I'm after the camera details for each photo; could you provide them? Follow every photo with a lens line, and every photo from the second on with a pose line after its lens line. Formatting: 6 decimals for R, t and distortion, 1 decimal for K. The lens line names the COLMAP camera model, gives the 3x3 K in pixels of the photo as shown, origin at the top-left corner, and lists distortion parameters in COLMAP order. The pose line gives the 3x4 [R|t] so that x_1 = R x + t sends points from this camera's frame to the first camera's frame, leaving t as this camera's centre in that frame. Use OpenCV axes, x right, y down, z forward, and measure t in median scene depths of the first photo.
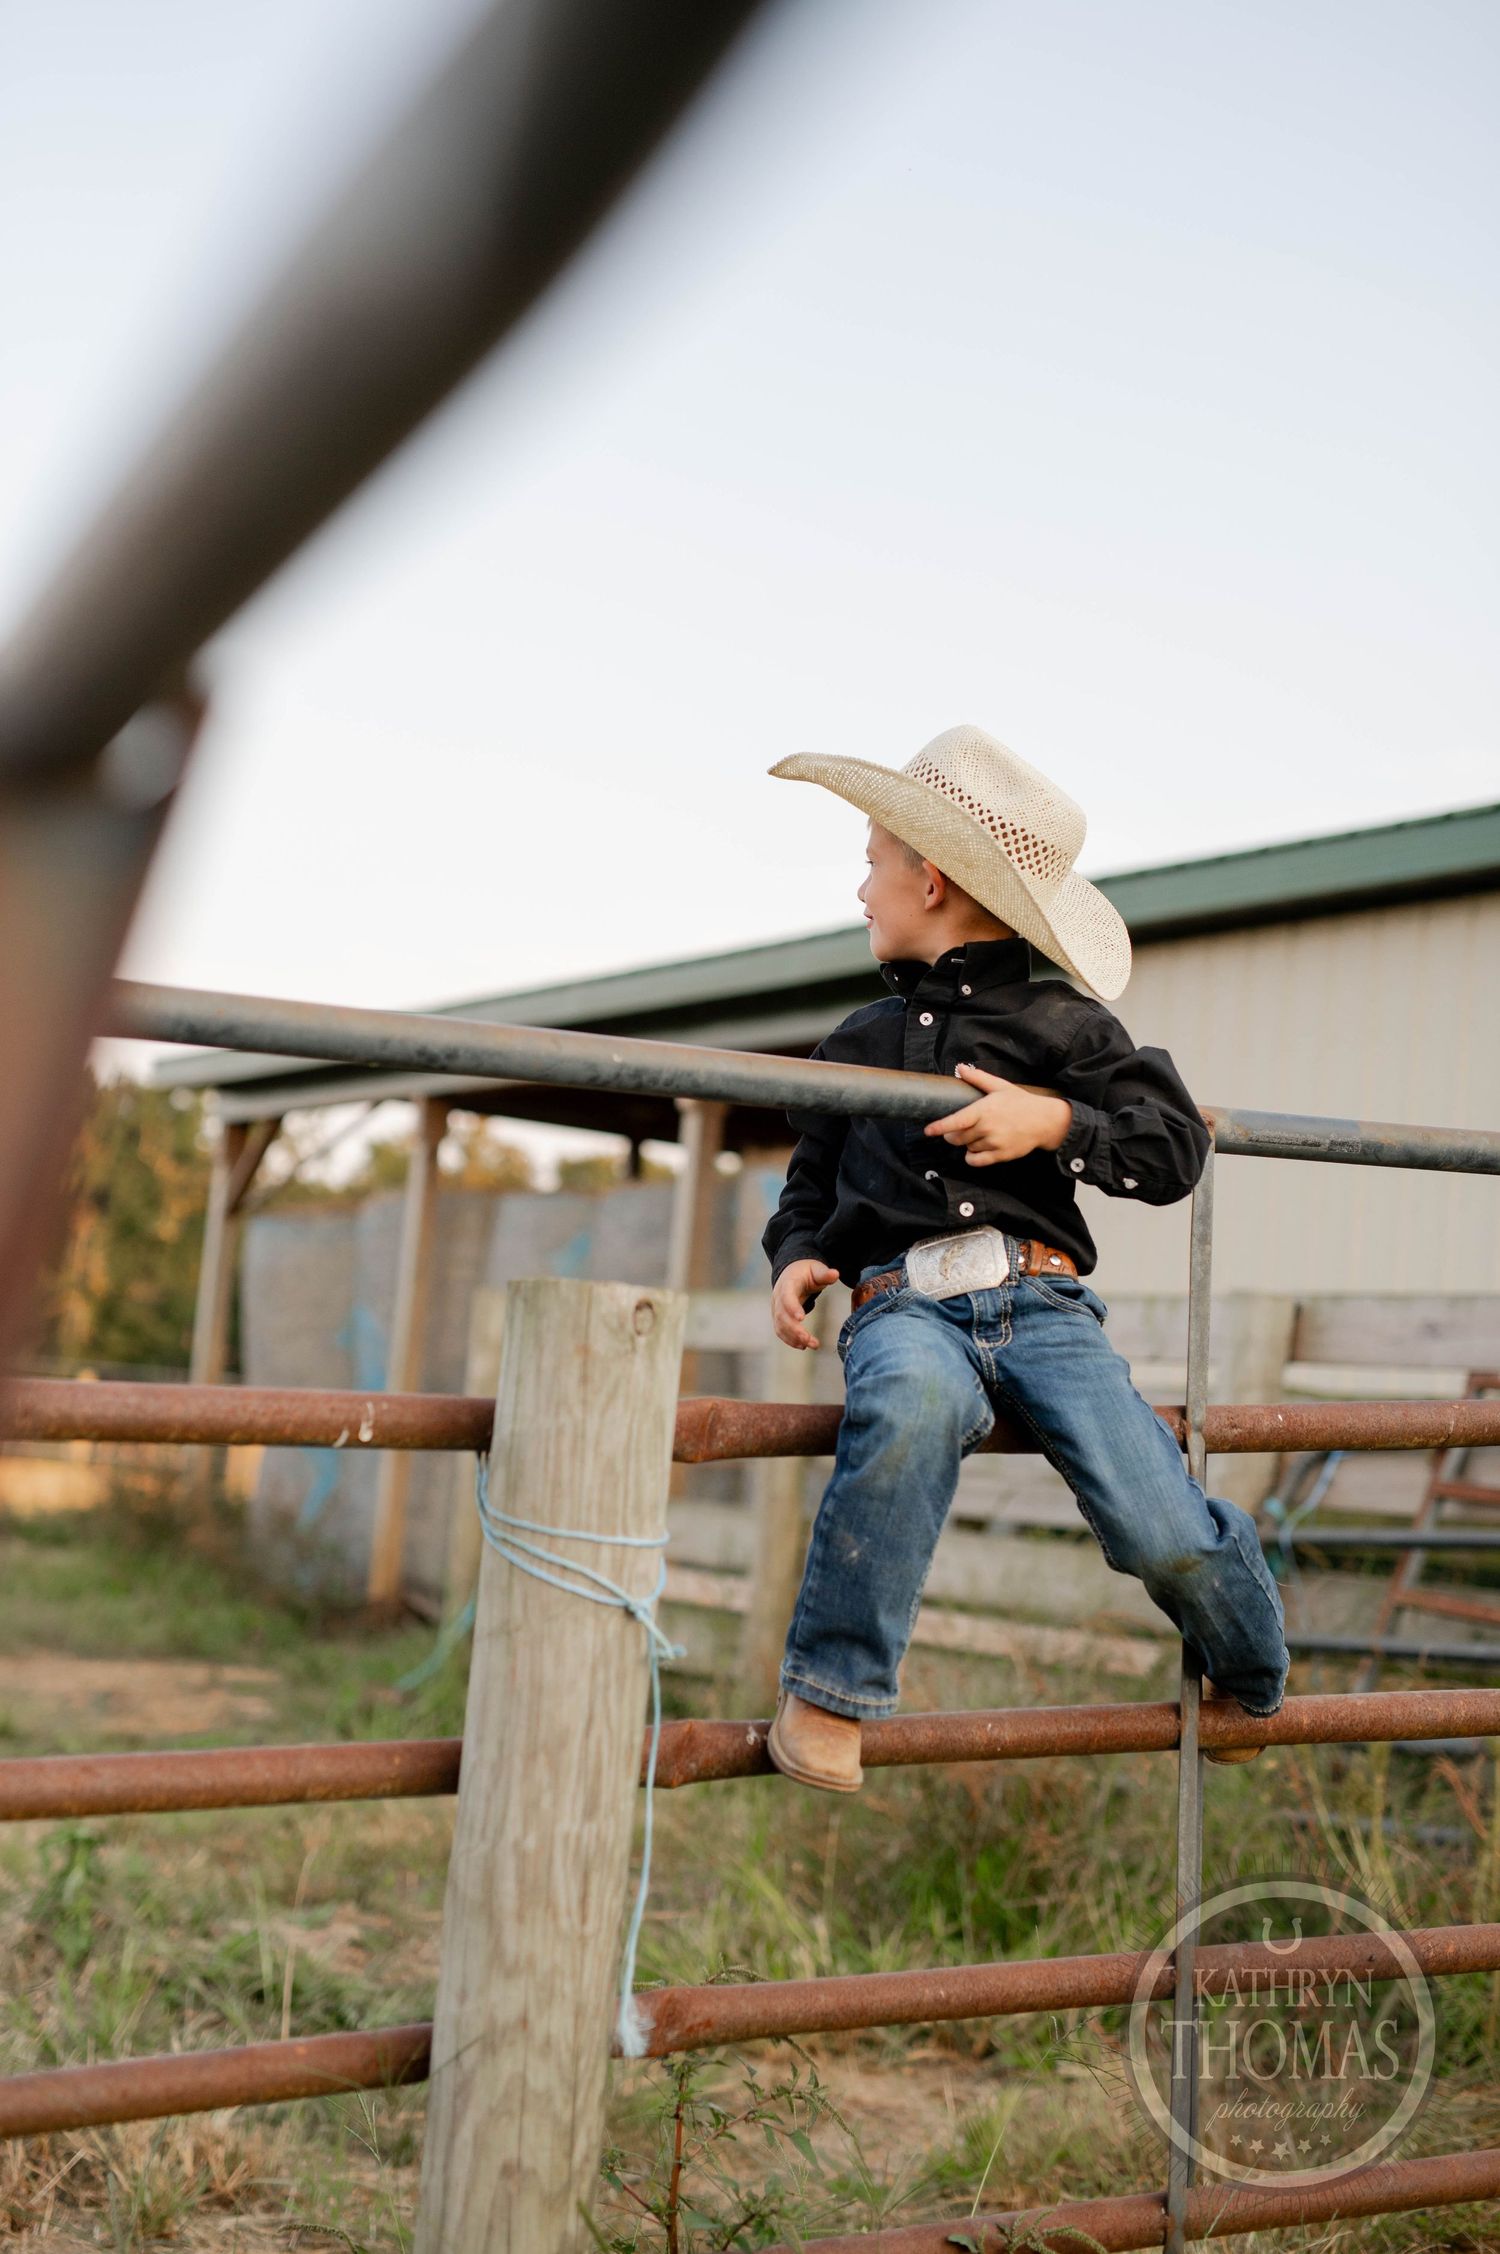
lens RADIAL K [[3234.7, 0, 744.6], [0, 3234.7, 1136.1], [0, 0, 1]] dist [0.004050, 0.000000]
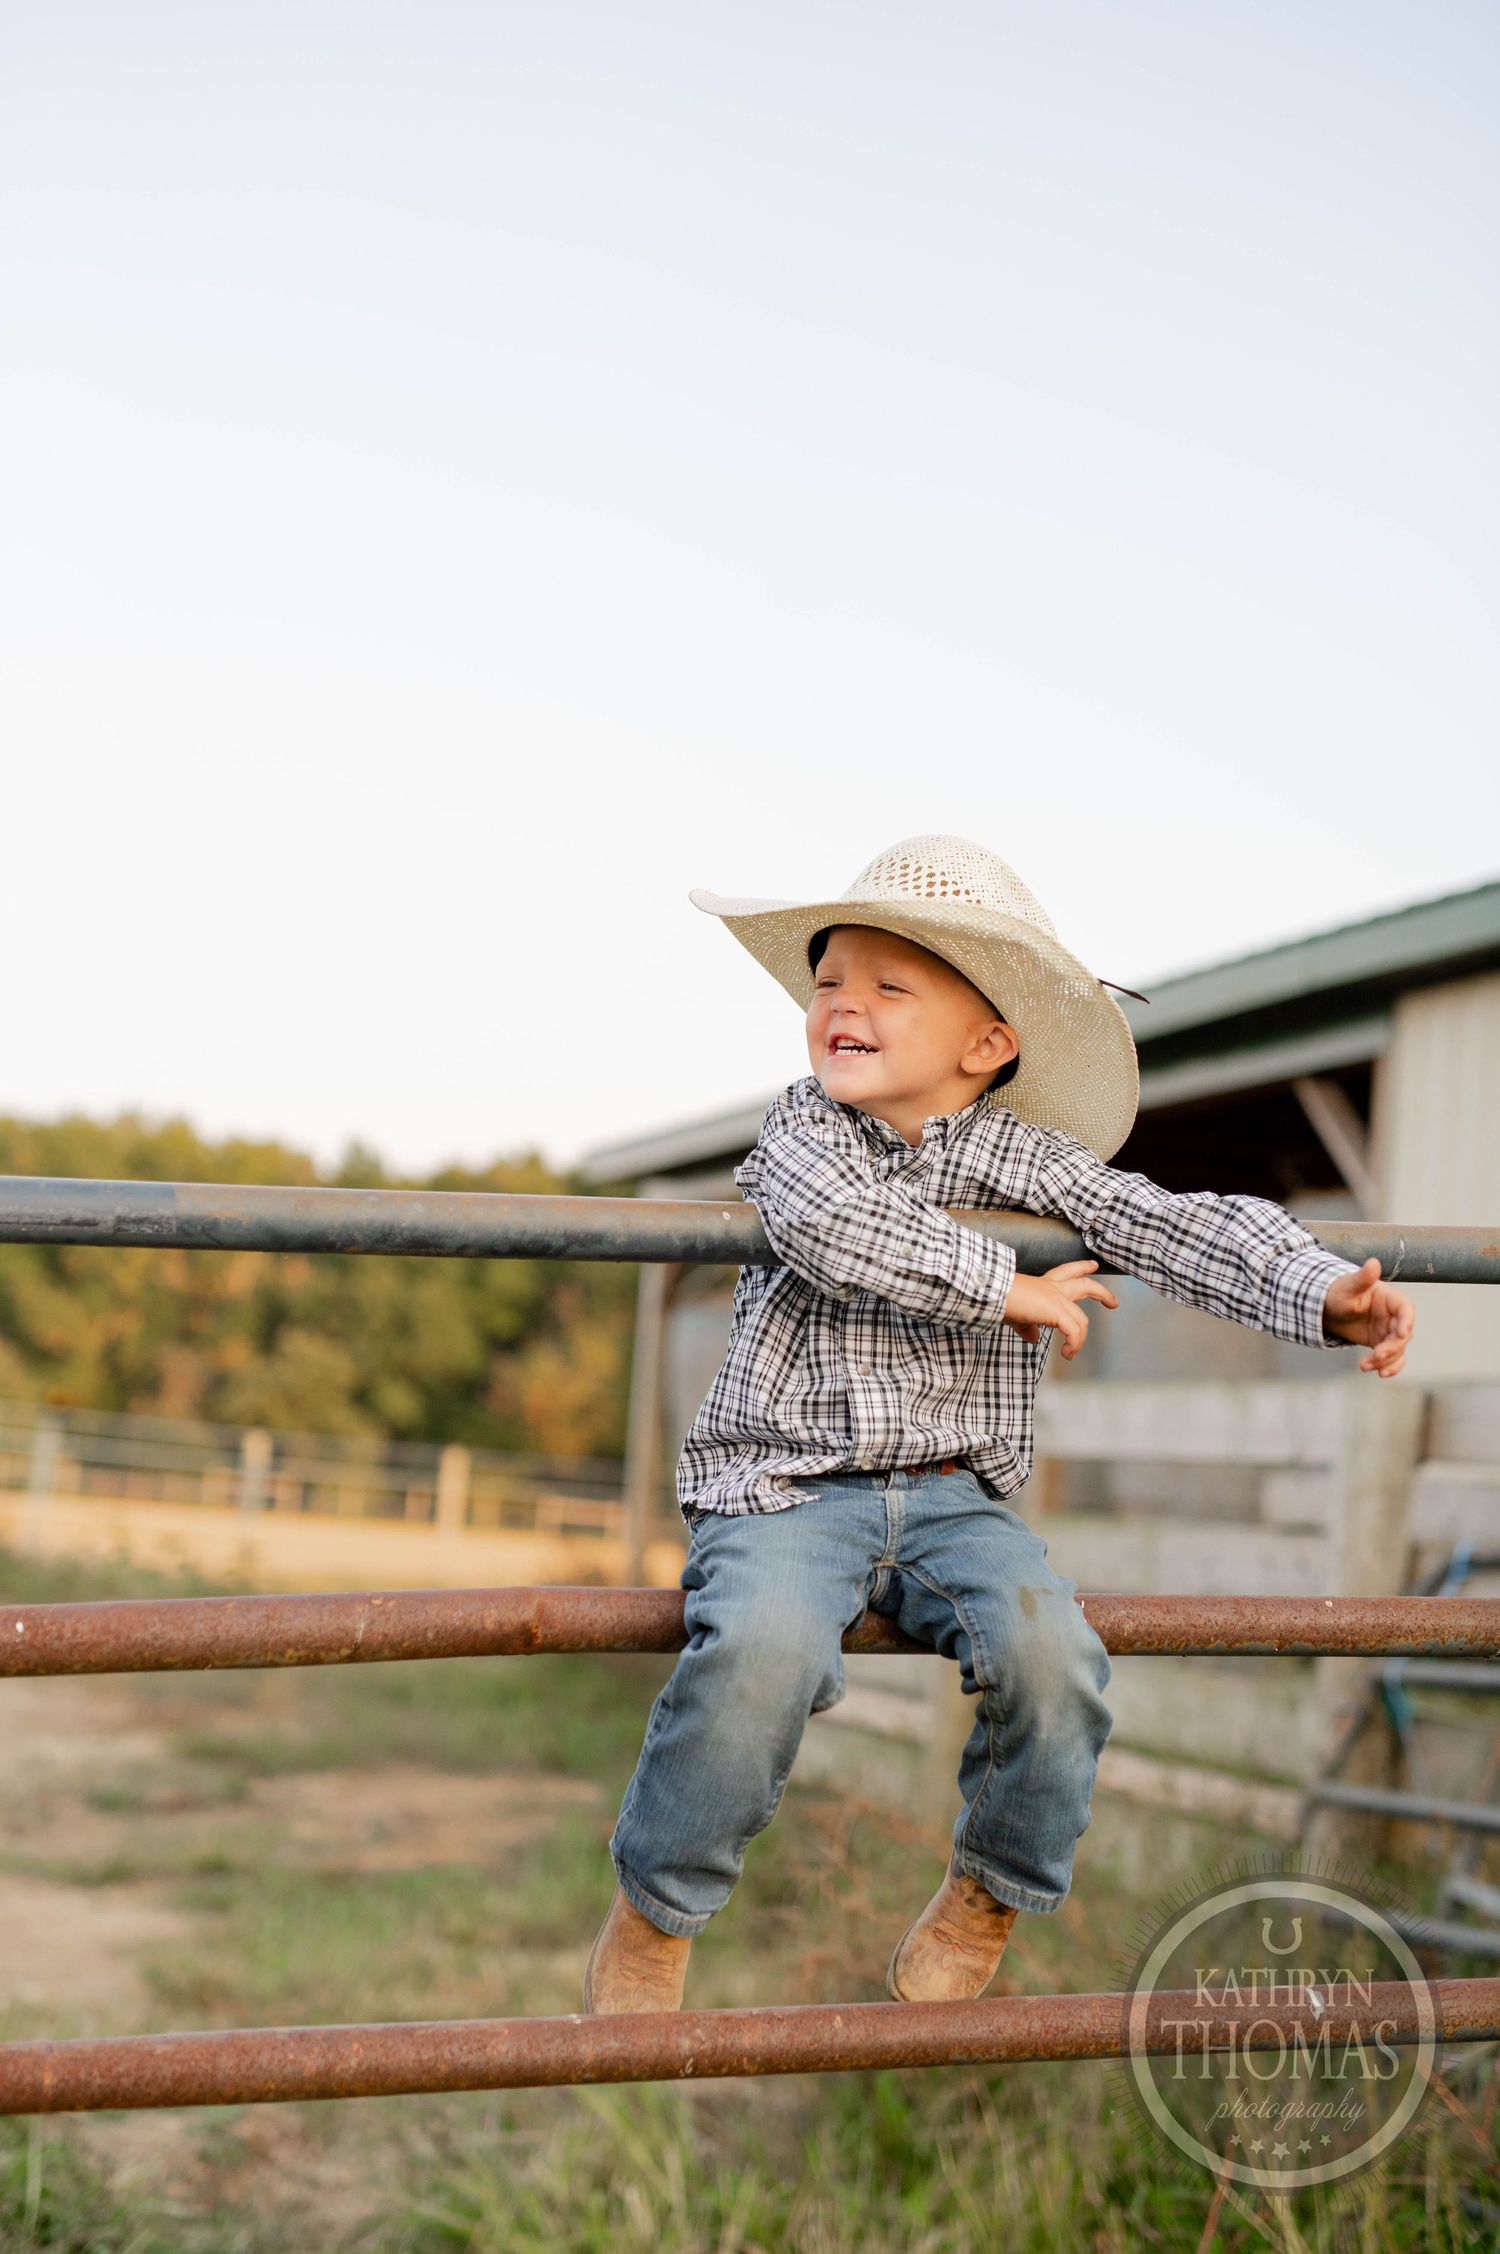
lens RADIAL K [[3234.7, 0, 757.1], [0, 3234.7, 1132.6], [0, 0, 1]] dist [0.004050, 0.000000]
pose [[0.977446, -0.037648, -0.207803, 0.568609], [0.032247, 0.999050, -0.029316, 0.010111], [0.208710, 0.021954, 0.977731, 0.447820]]
